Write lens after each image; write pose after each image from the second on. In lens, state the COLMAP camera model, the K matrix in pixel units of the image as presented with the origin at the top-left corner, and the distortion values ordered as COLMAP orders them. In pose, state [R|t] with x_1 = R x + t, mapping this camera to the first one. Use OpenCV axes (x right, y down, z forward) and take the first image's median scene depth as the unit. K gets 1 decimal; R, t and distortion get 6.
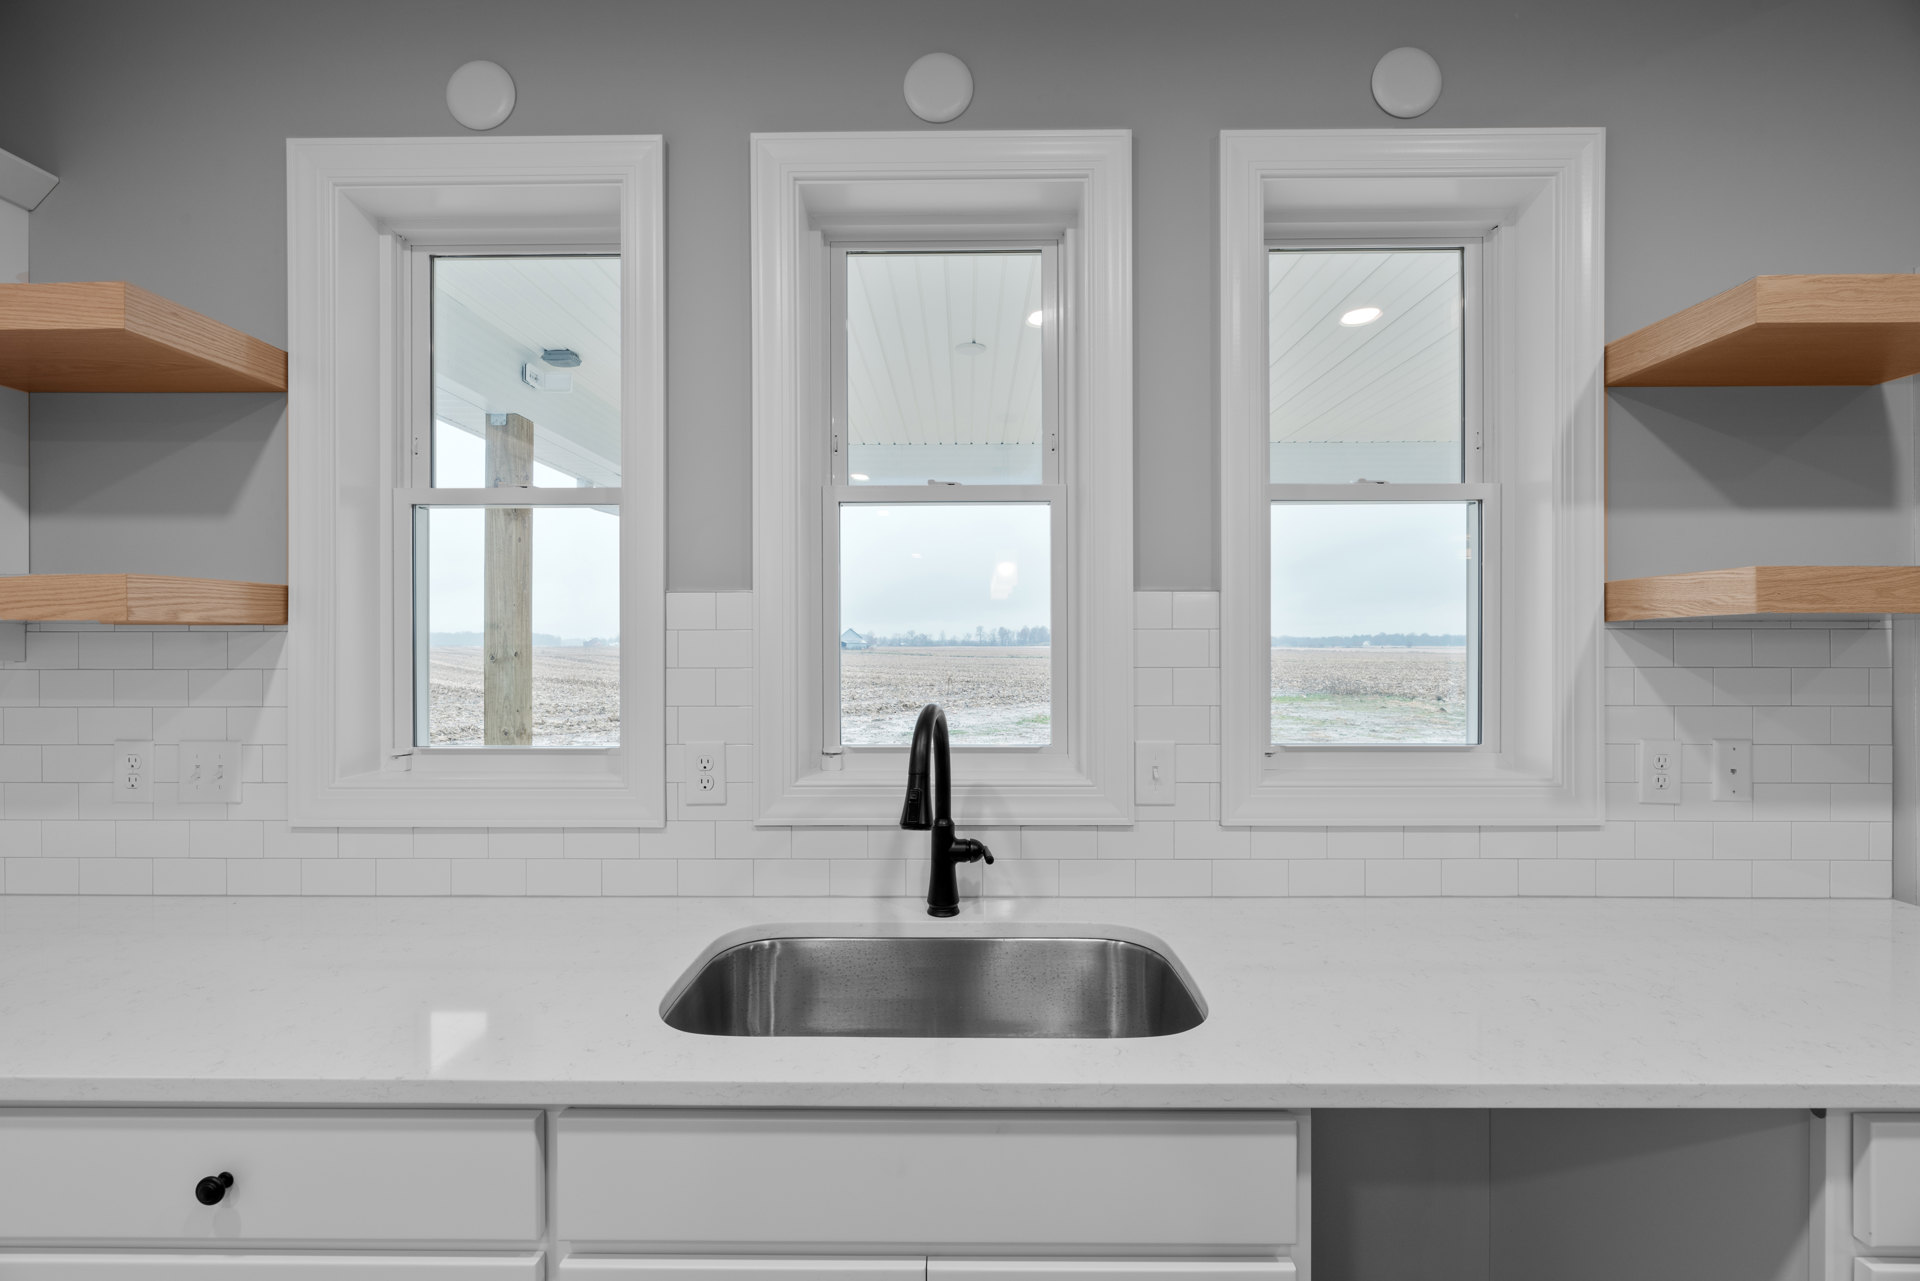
lens RADIAL K [[785.0, 0, 970.2], [0, 785.0, 643.6], [0, 0, 1]] dist [0.001394, -0.000440]
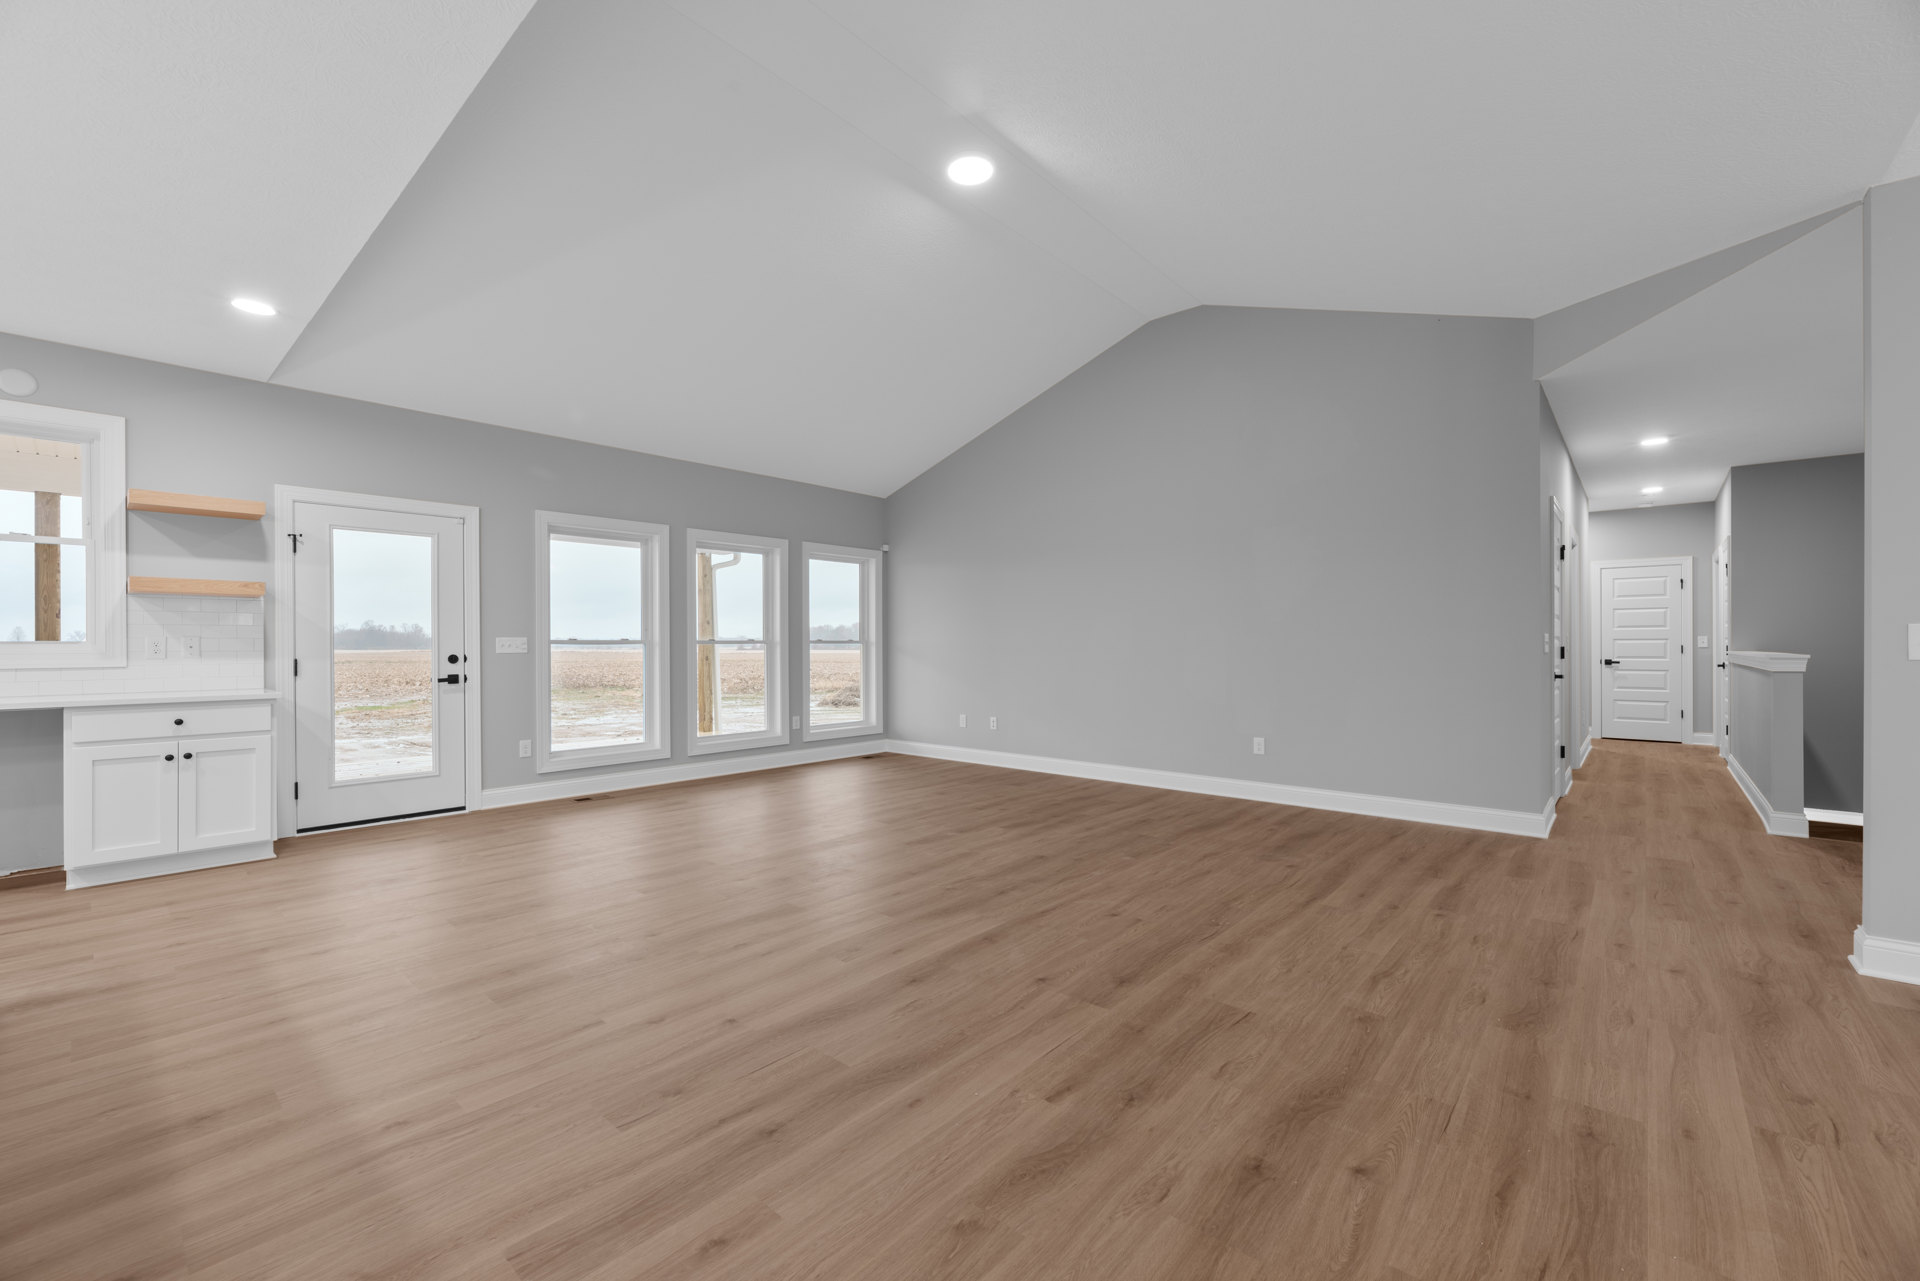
lens RADIAL K [[785.0, 0, 964.8], [0, 785.0, 639.6], [0, 0, 1]] dist [0.001394, -0.000440]
pose [[0.653773, 0.002268, 0.756688, 0.641864], [0.002353, 0.999985, -0.005030, 0.154906], [-0.756687, 0.005069, 0.653757, -3.044344]]
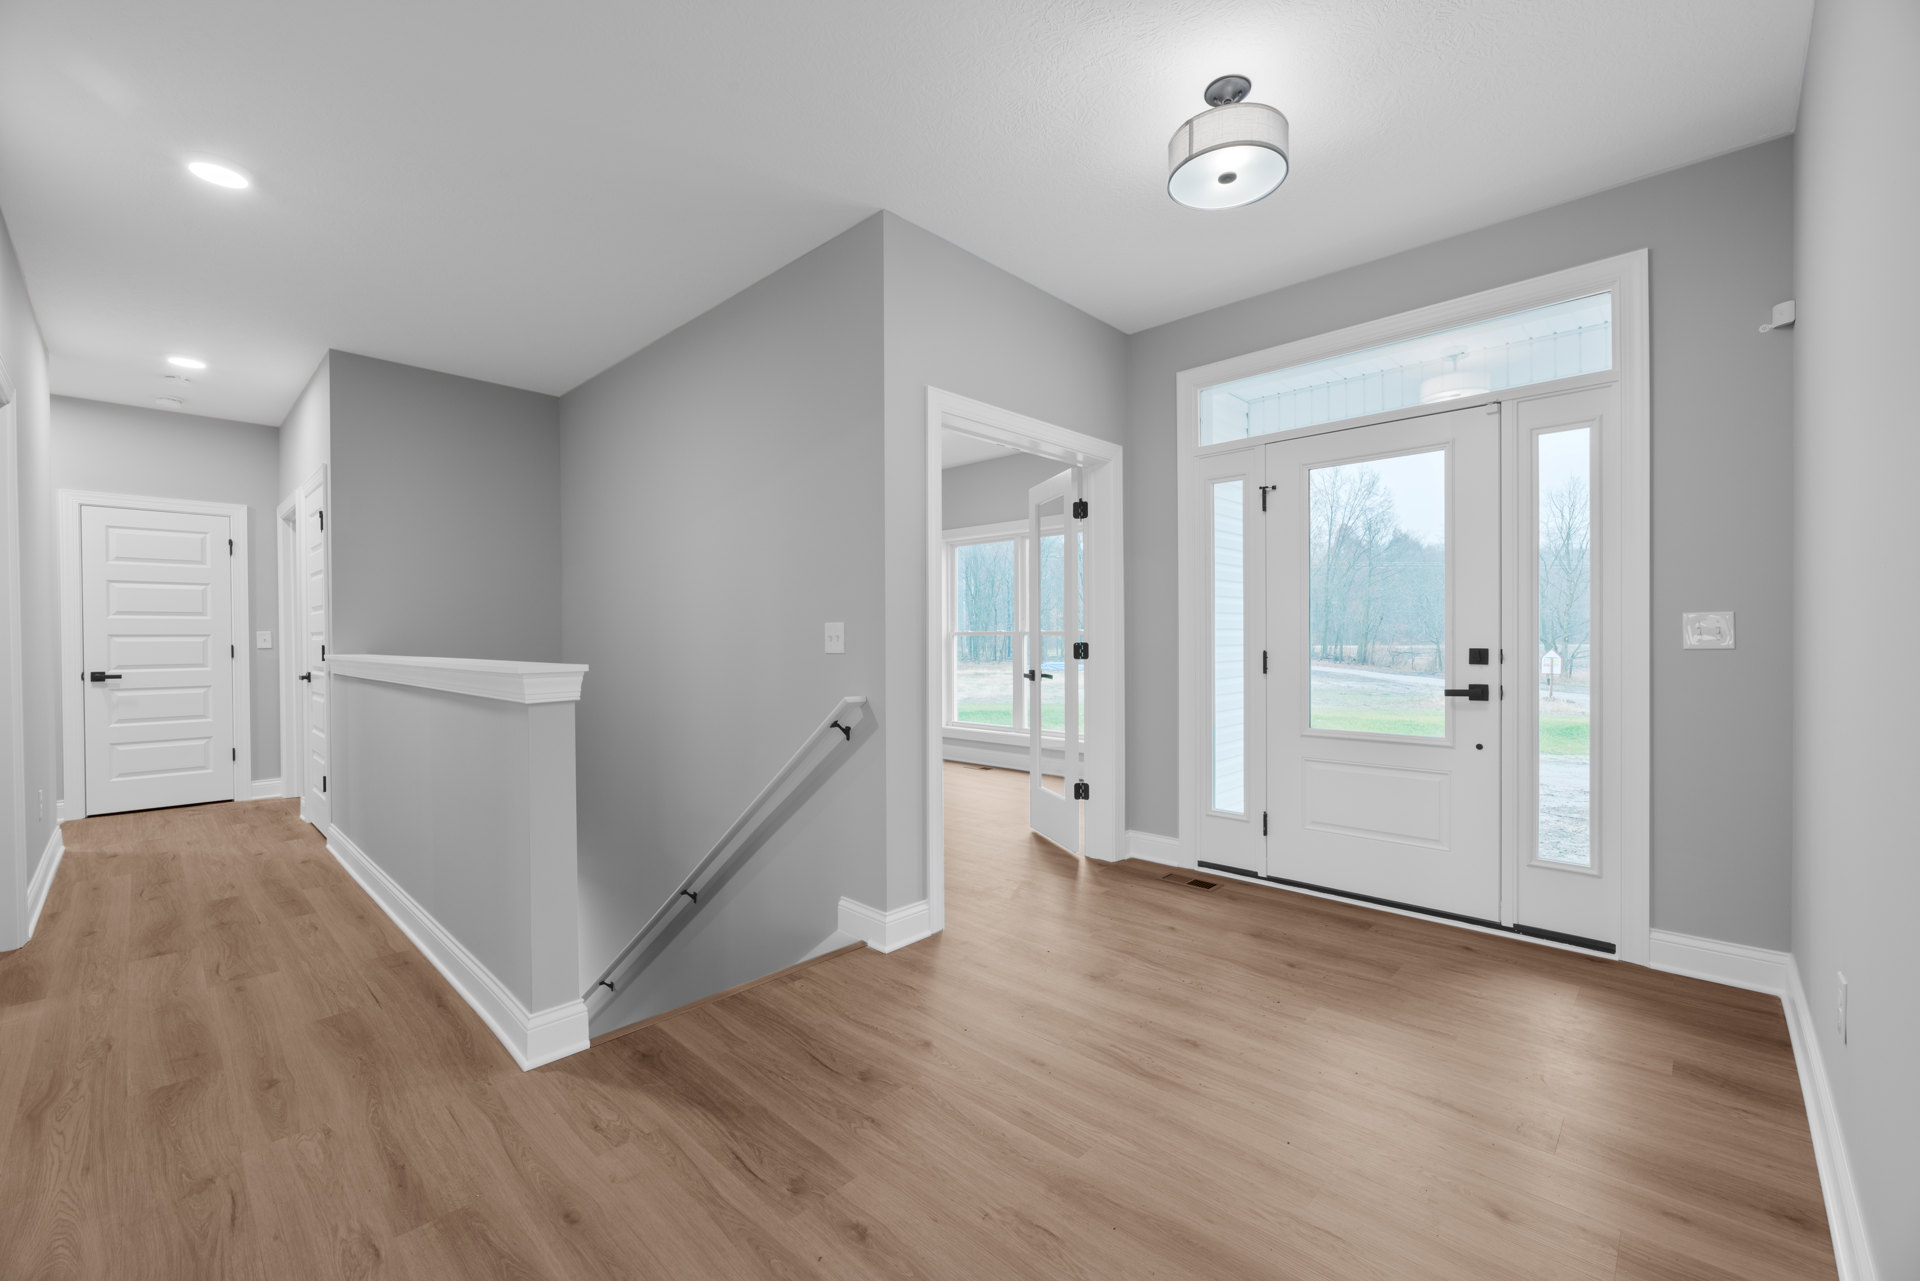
lens RADIAL K [[785.0, 0, 959.3], [0, 785.0, 650.3], [0, 0, 1]] dist [0.001394, -0.000440]
pose [[-0.722561, -0.008054, 0.691260, 3.354126], [0.004620, 0.999854, 0.016479, 0.159296], [-0.691291, 0.015100, -0.722418, -2.963124]]
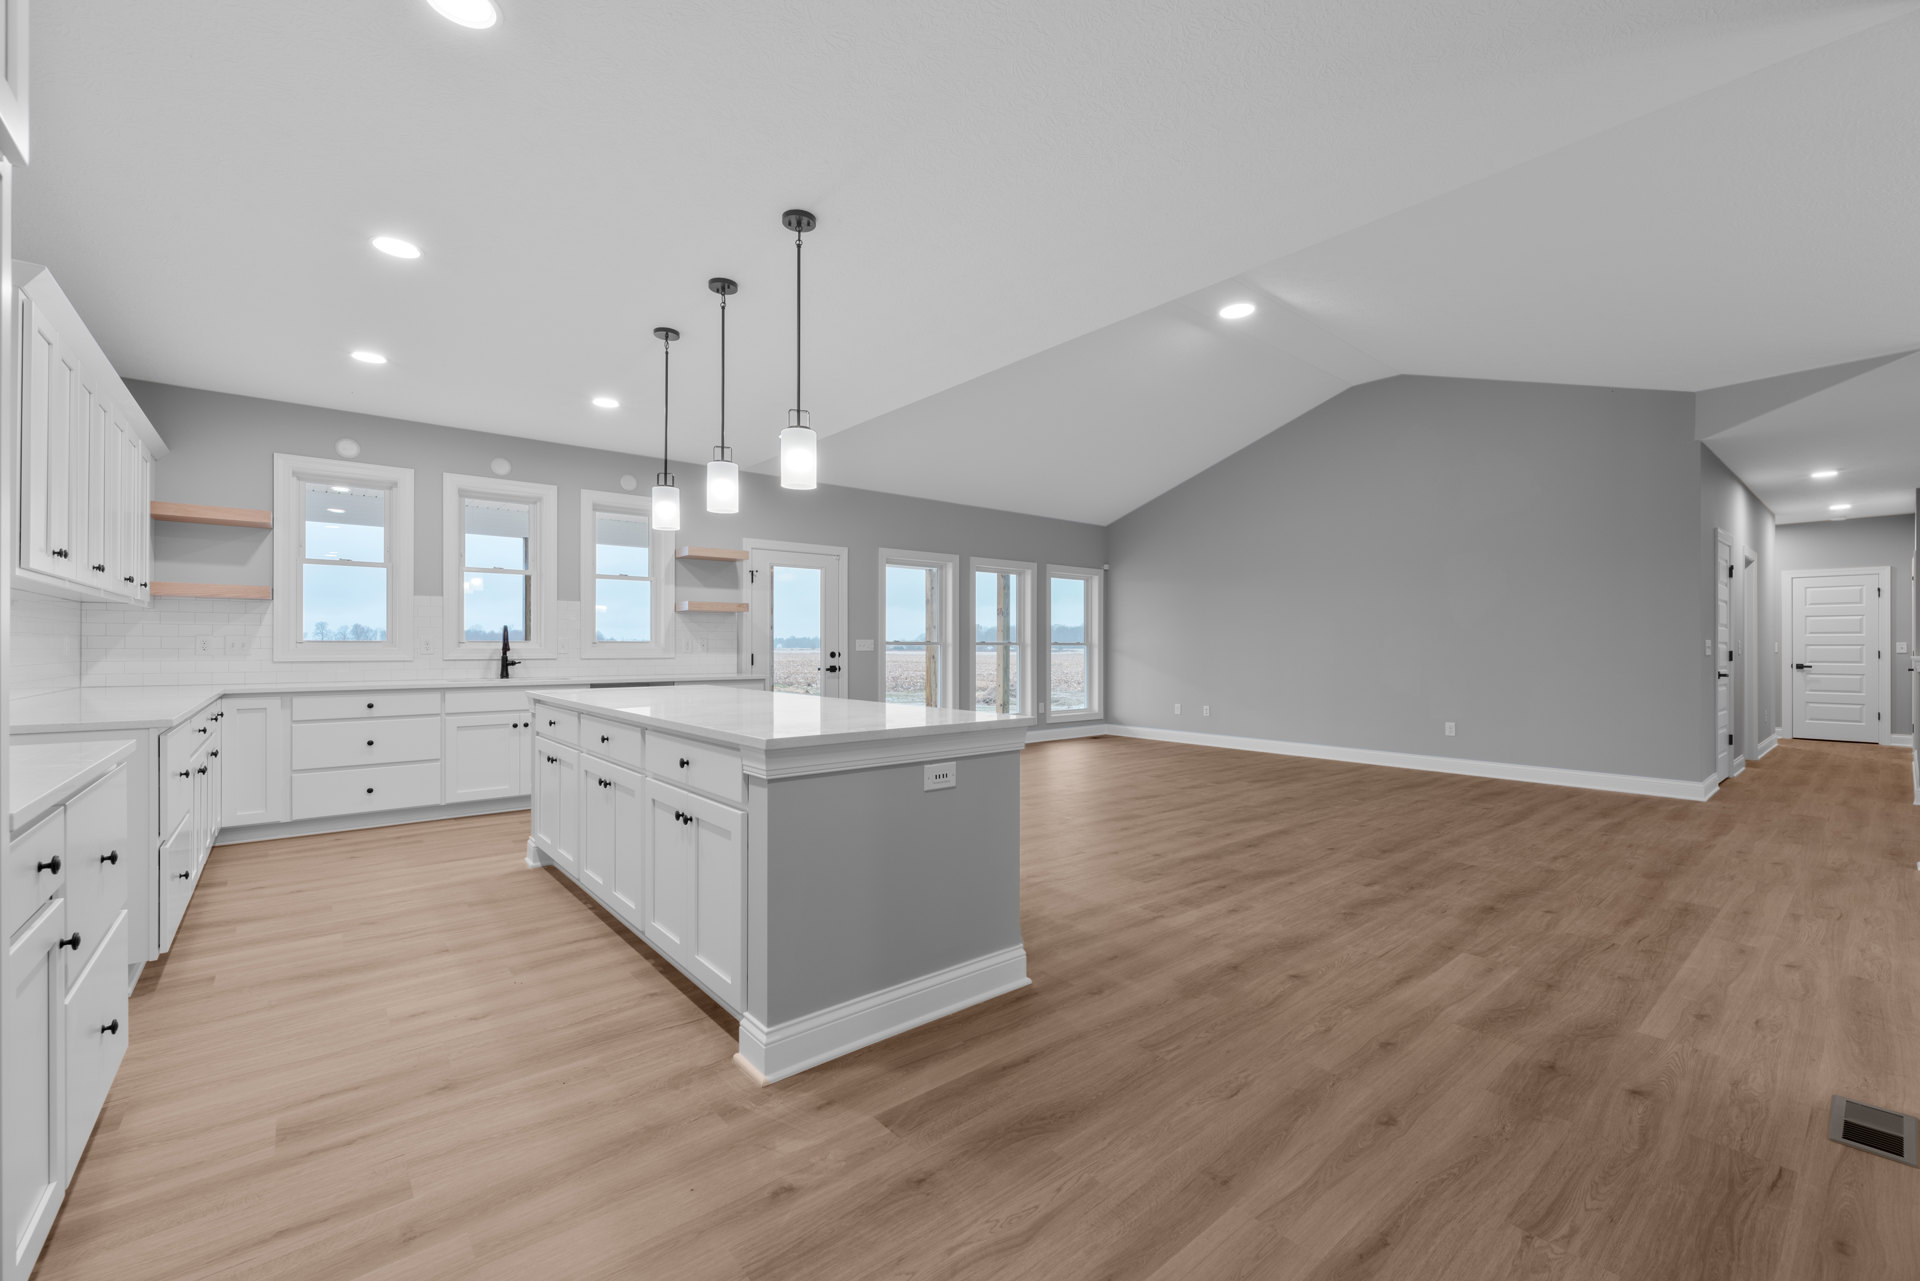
lens RADIAL K [[785.0, 0, 957.2], [0, 785.0, 642.5], [0, 0, 1]] dist [0.001394, -0.000440]
pose [[0.769504, 0.004886, 0.638624, -0.771488], [-0.002308, 0.999985, -0.004870, 0.161952], [-0.638638, 0.002273, 0.769504, -3.360001]]
